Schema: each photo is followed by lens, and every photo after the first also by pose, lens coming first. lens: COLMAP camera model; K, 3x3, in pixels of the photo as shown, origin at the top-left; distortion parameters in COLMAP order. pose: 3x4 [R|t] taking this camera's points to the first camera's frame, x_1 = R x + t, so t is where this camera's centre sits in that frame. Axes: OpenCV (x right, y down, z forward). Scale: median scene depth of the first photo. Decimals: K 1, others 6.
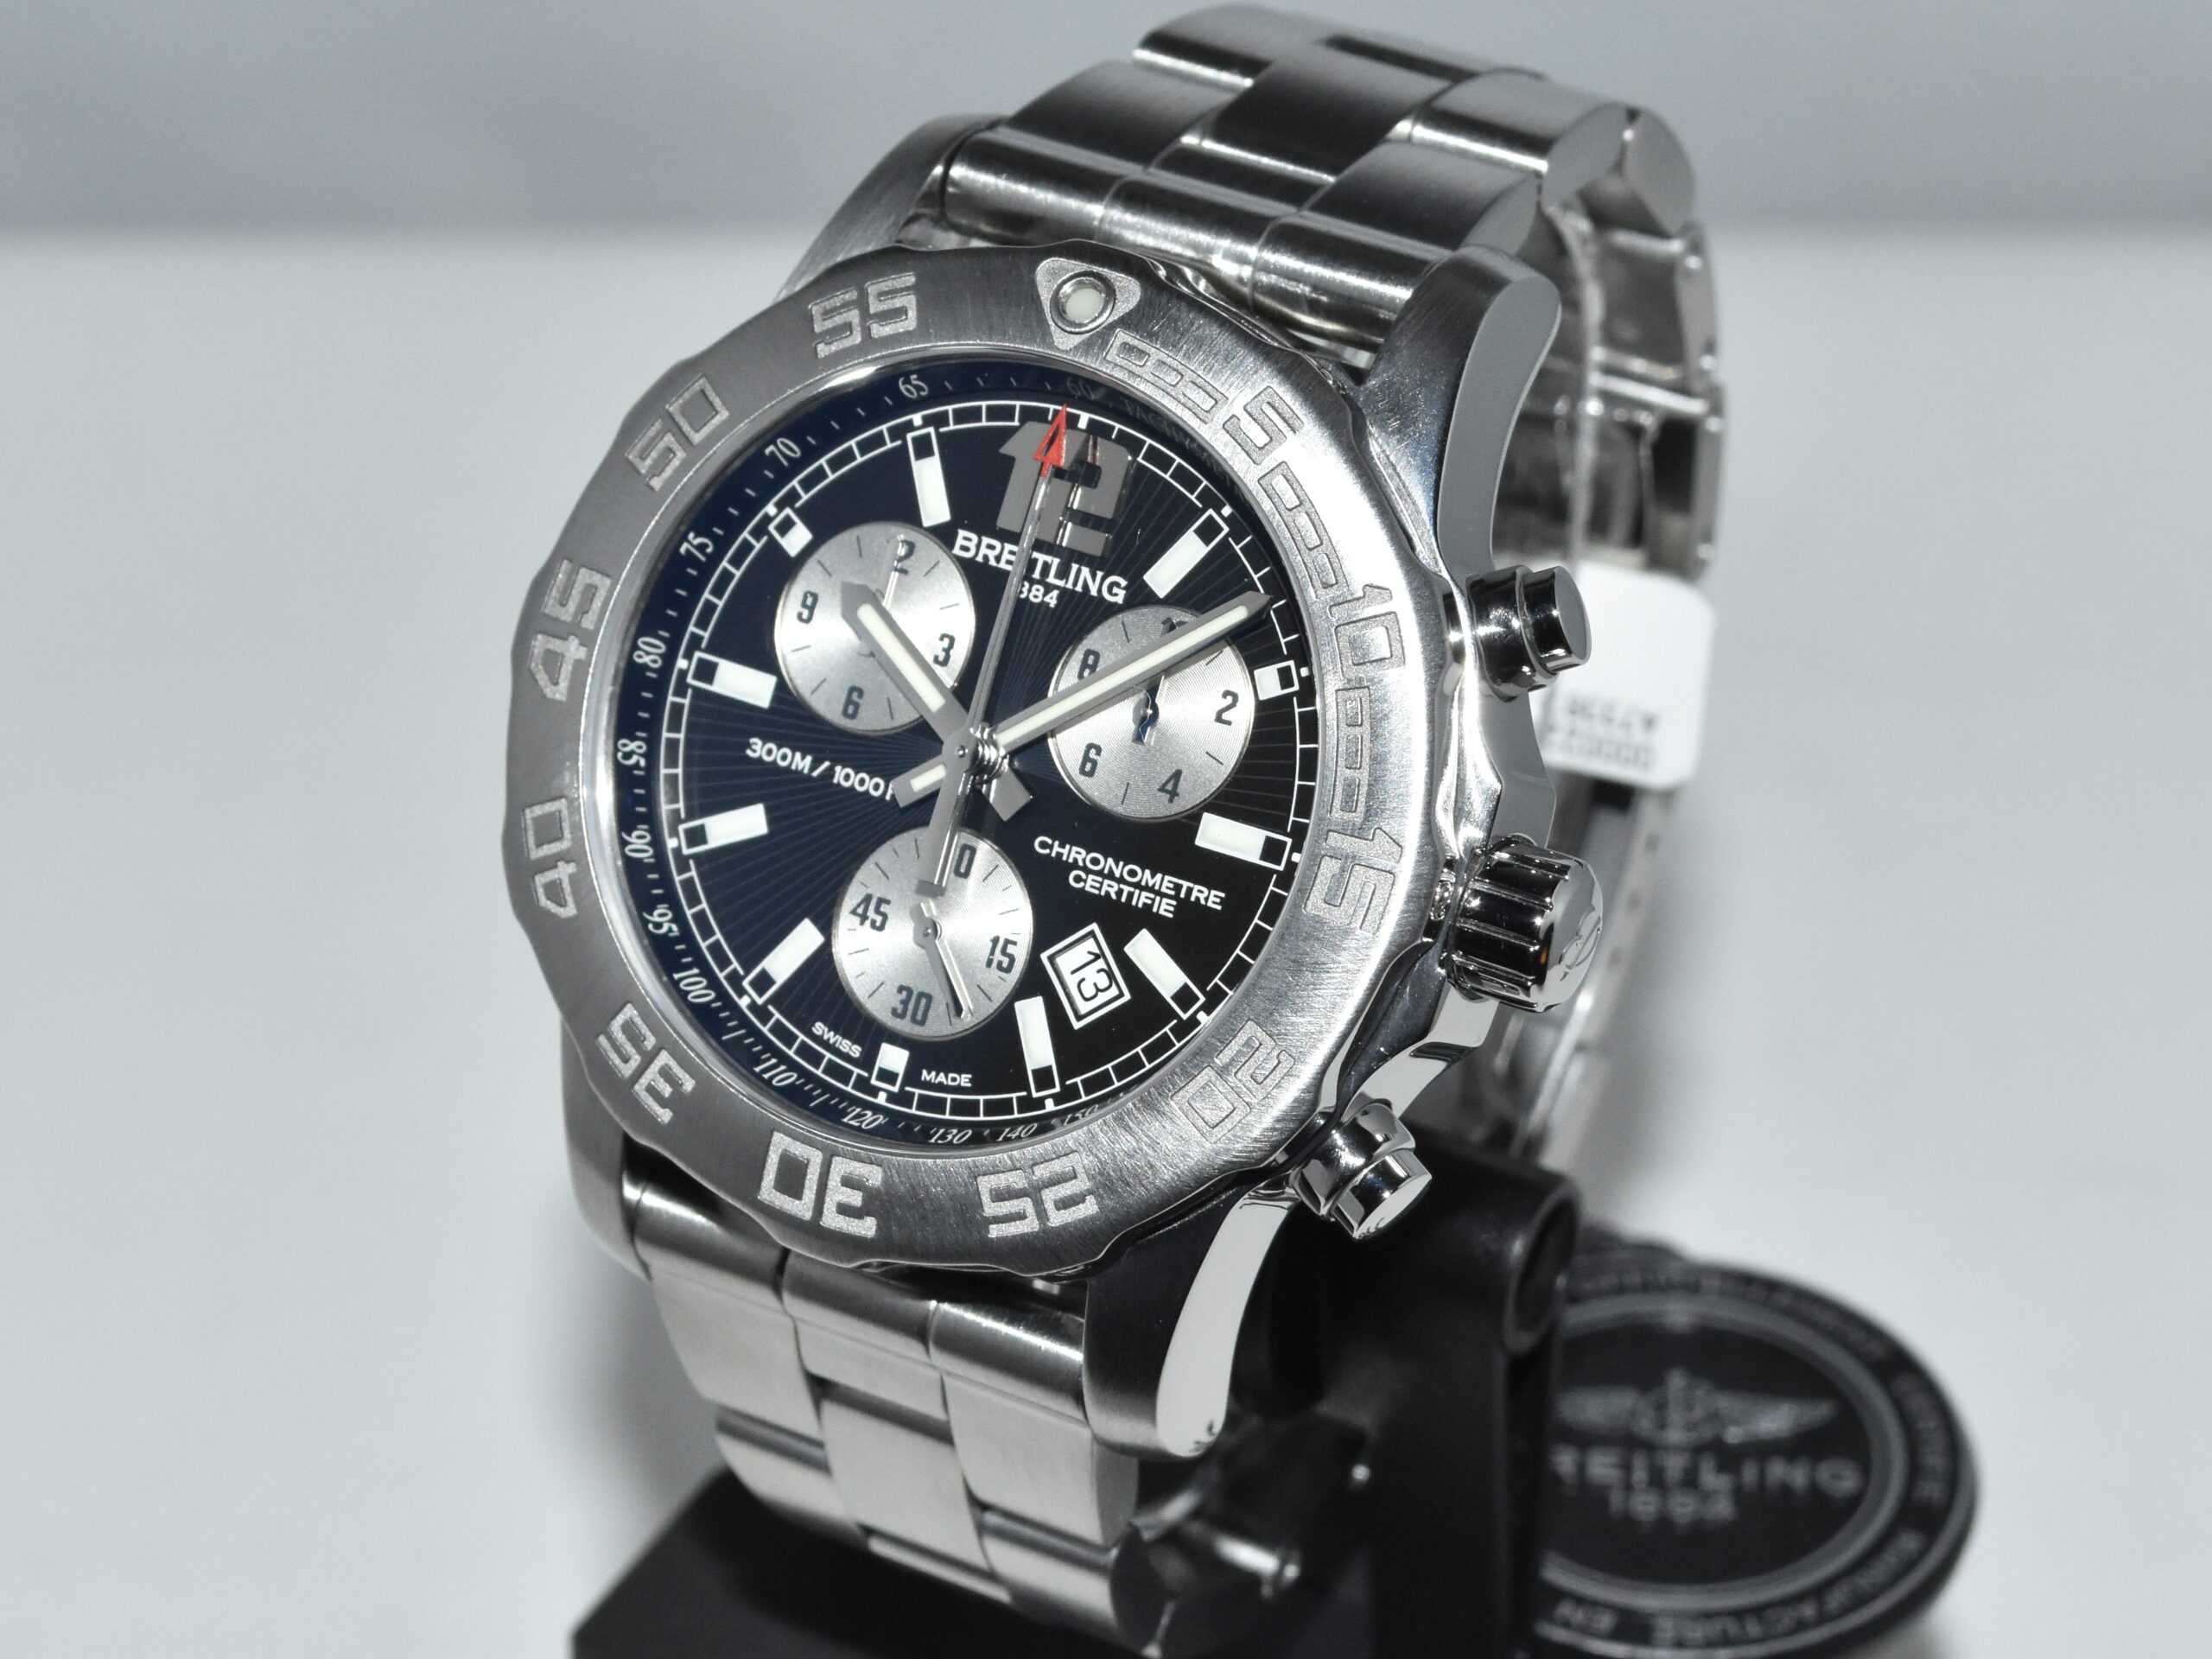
lens RADIAL K [[5439.8, 0, 1106.0], [0, 5439.8, 829.5], [0, 0, 1]] dist [0.102230, 0.175112]
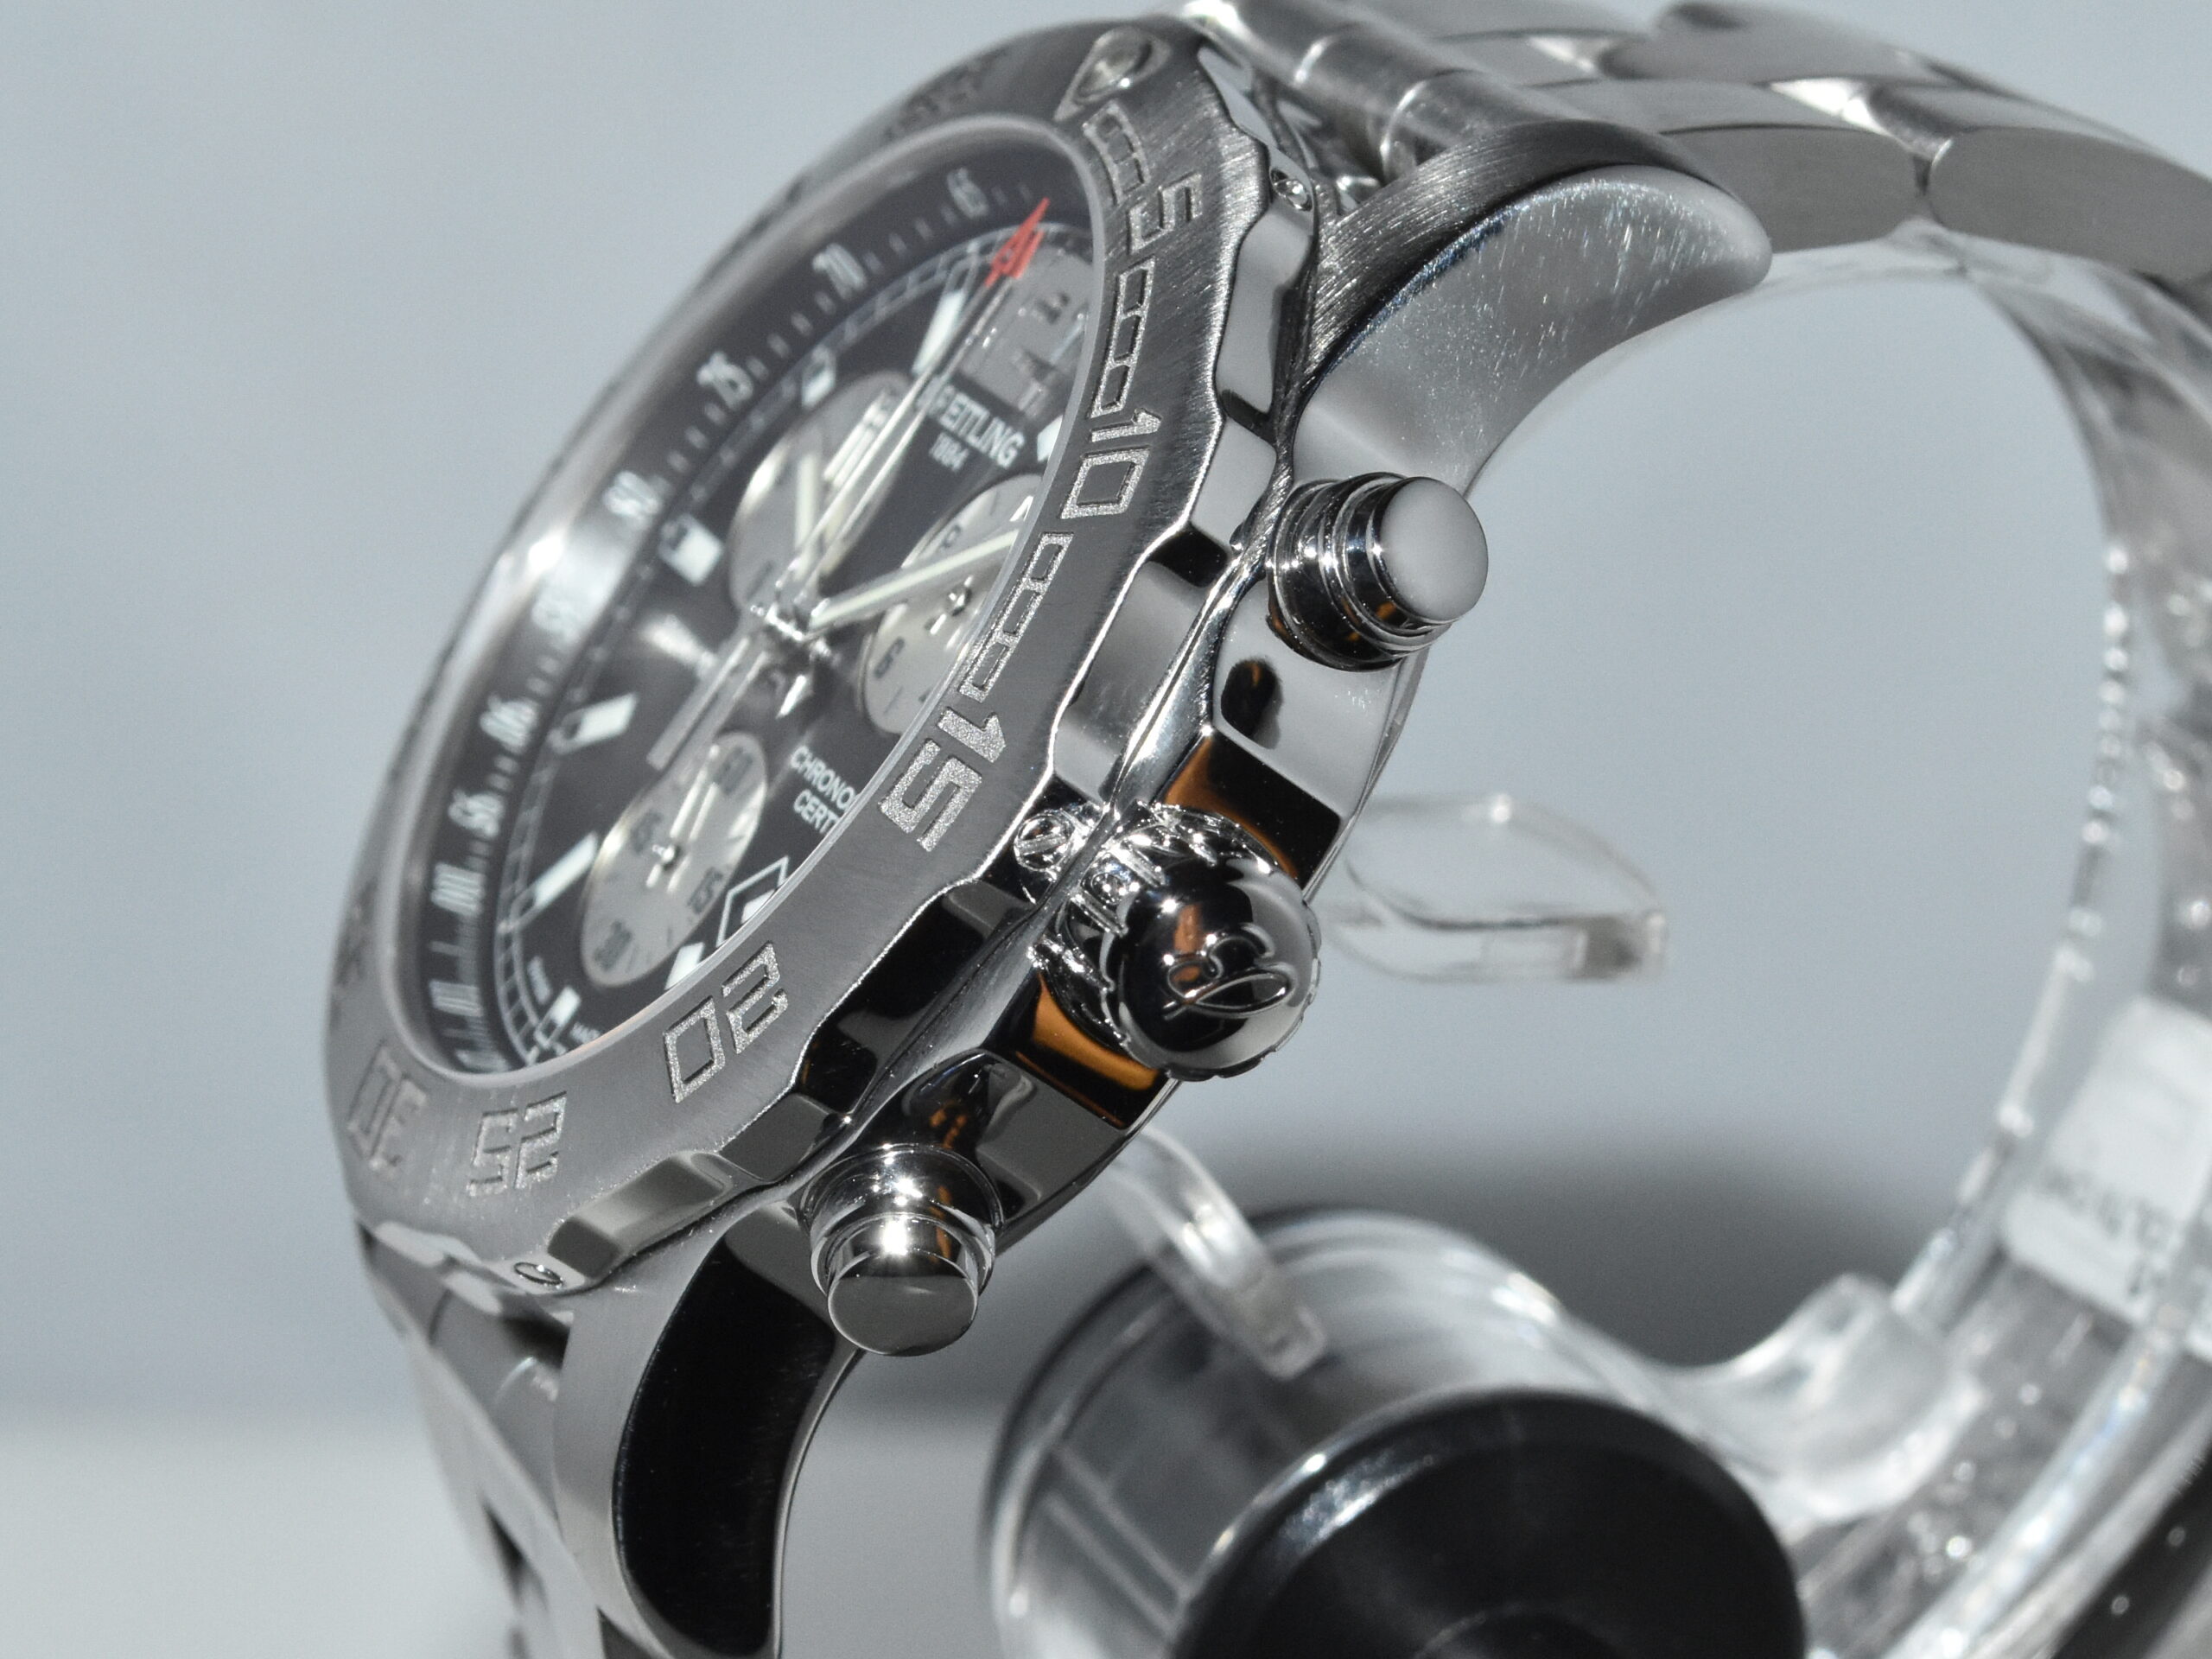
lens RADIAL K [[5439.8, 0, 1106.0], [0, 5439.8, 829.5], [0, 0, 1]] dist [0.102230, 0.175112]
pose [[0.767619, 0.211786, -0.604904, 0.445613], [-0.384119, 0.907555, -0.169697, 0.115269], [0.513044, 0.362617, 0.778007, 0.468113]]
